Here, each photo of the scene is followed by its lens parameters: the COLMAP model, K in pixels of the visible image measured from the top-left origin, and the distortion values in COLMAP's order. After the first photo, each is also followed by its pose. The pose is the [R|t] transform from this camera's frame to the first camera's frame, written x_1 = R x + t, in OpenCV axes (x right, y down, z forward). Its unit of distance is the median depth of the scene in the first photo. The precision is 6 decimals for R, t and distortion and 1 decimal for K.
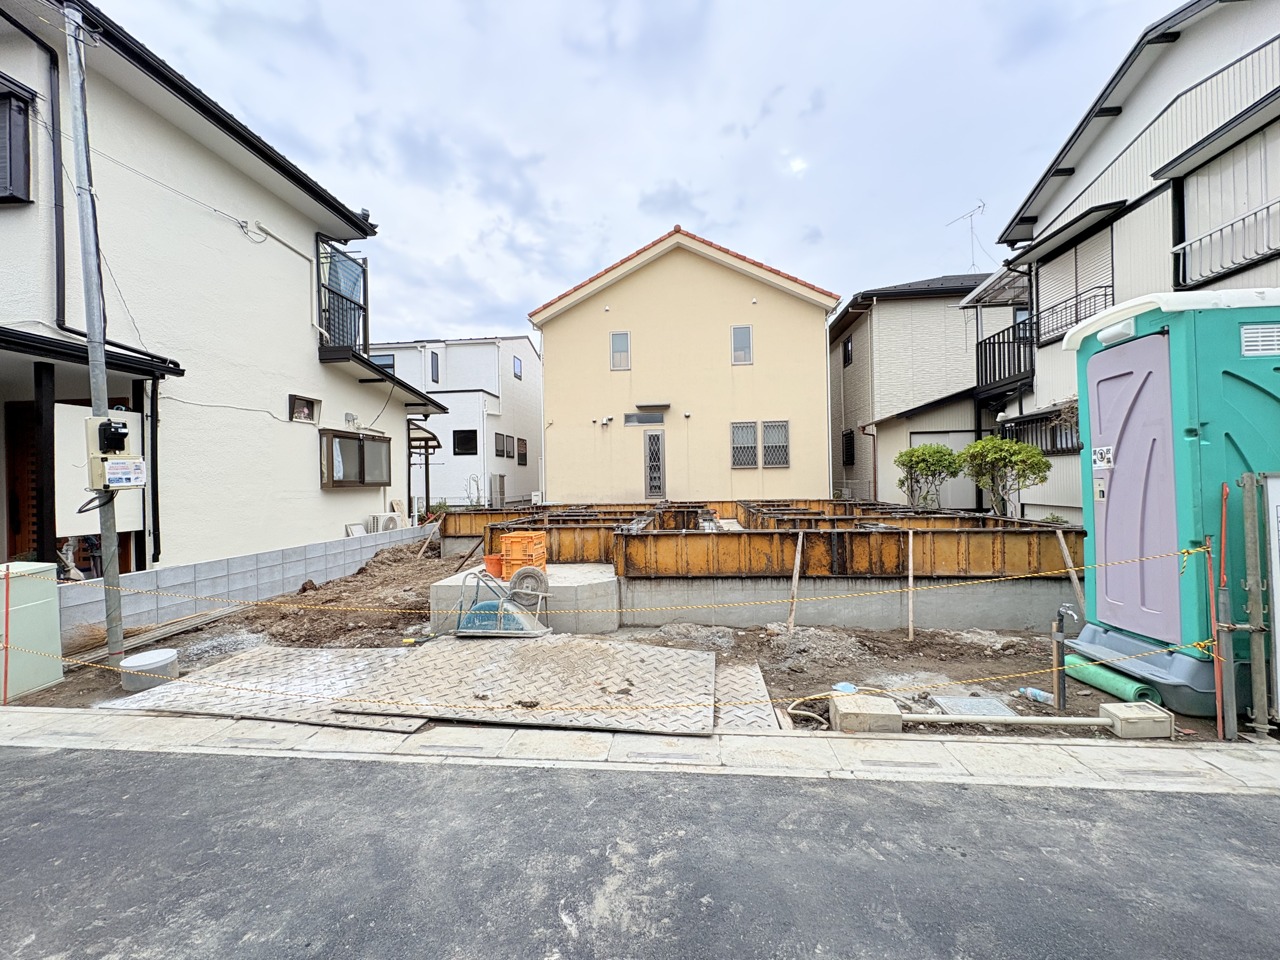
lens RADIAL K [[508.6, 0, 639.0], [0, 508.6, 478.8], [0, 0, 1]] dist [0.000299, -0.000192]
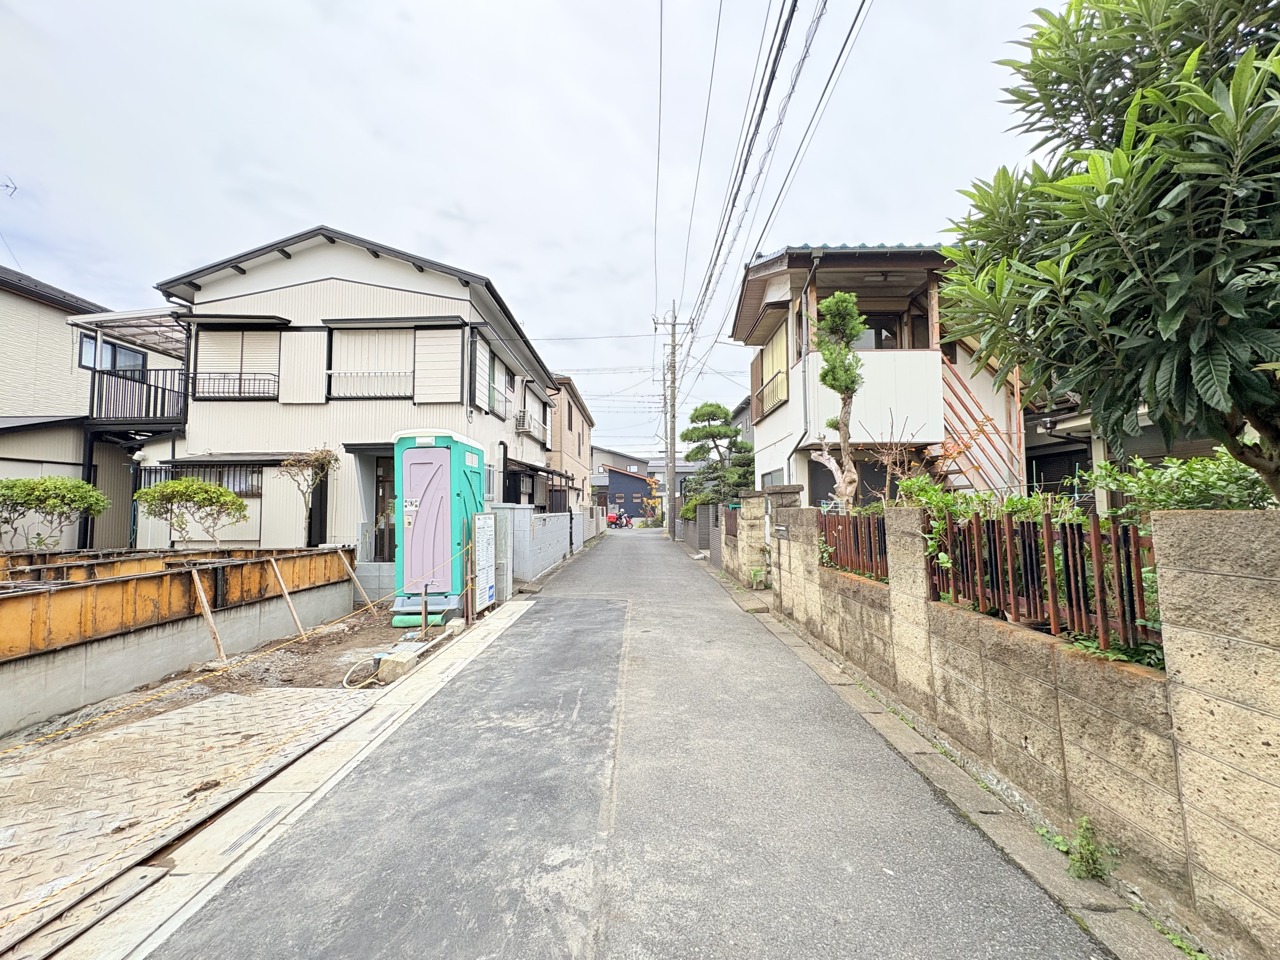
lens RADIAL K [[508.6, 0, 638.8], [0, 508.6, 480.8], [0, 0, 1]] dist [0.000299, -0.000192]
pose [[-0.103181, 0.073968, 0.991908, -0.603604], [0.003874, 0.997253, -0.073964, 0.008295], [-0.994655, -0.003789, -0.103184, 0.208207]]
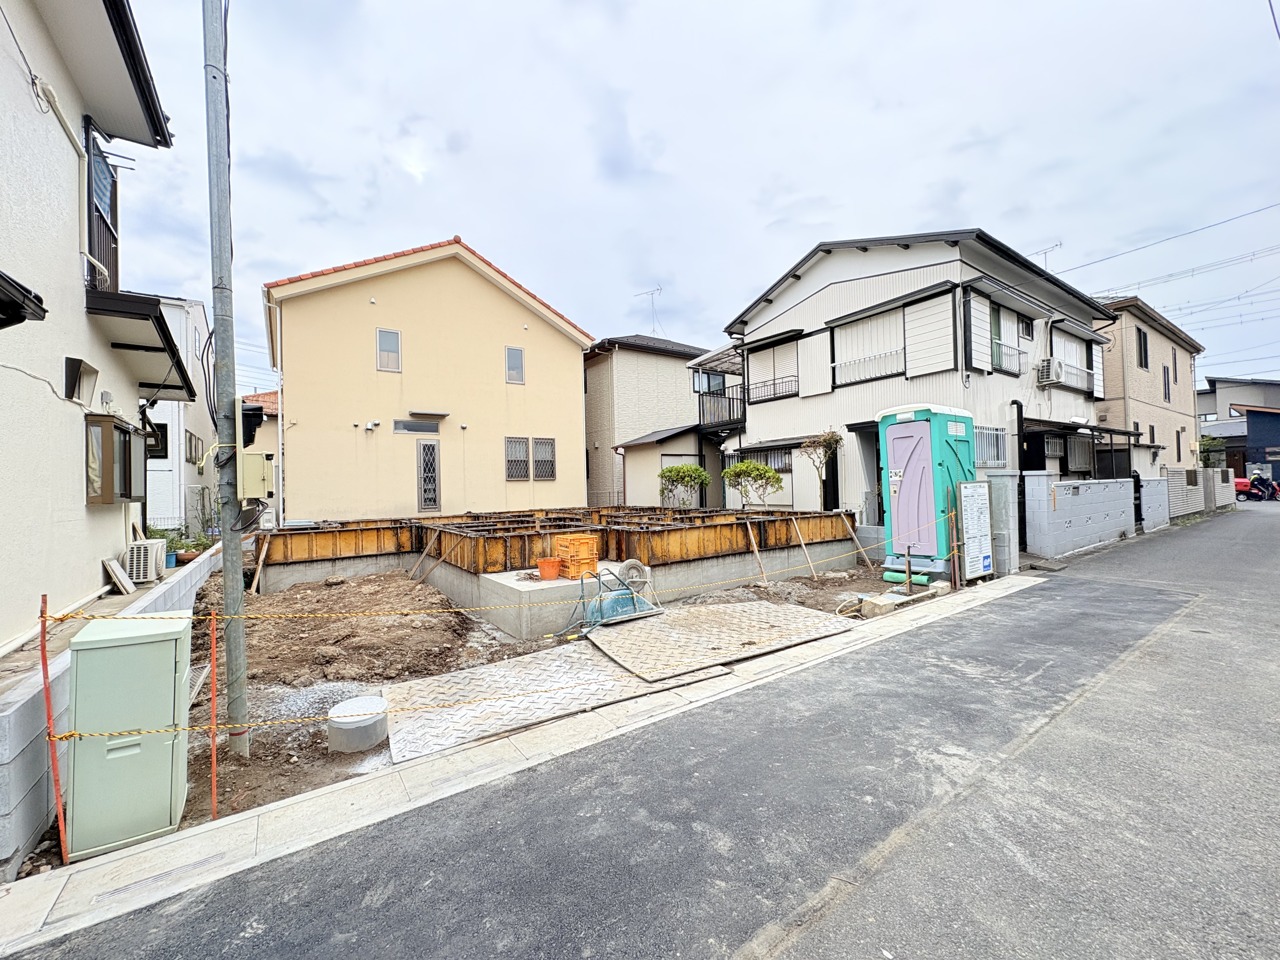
lens RADIAL K [[508.6, 0, 638.2], [0, 508.6, 479.0], [0, 0, 1]] dist [0.000299, -0.000192]
pose [[0.754383, 0.009394, 0.656367, -0.732957], [0.008543, 0.999672, -0.024125, 0.010186], [-0.656378, 0.023807, 0.754056, 0.067634]]
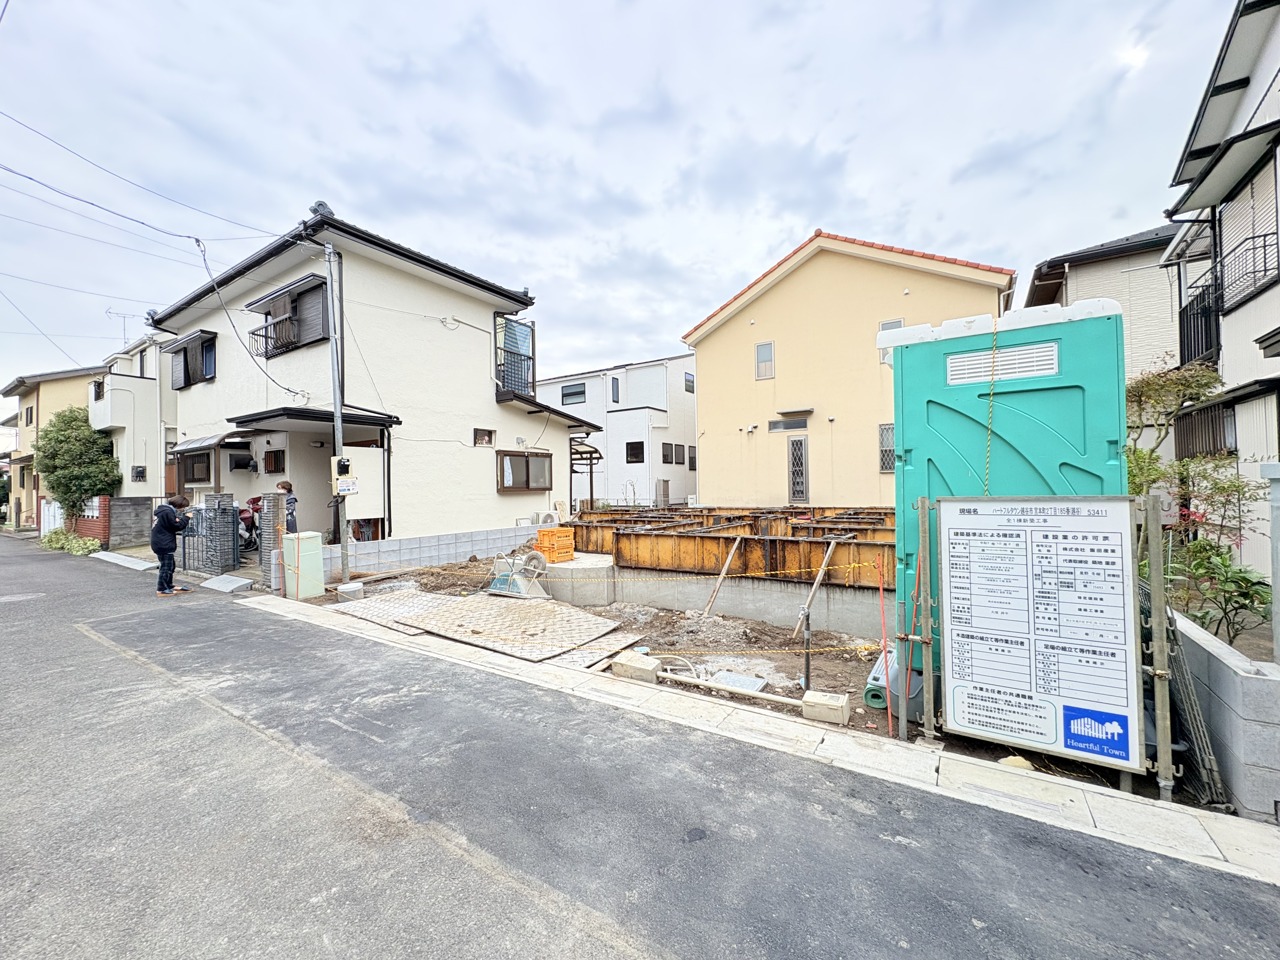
lens RADIAL K [[508.6, 0, 639.9], [0, 508.6, 479.8], [0, 0, 1]] dist [0.000299, -0.000192]
pose [[0.889608, -0.001650, -0.456722, 0.524160], [0.002092, 0.999998, 0.000463, -0.022416], [0.456721, -0.001367, 0.889609, -0.107491]]
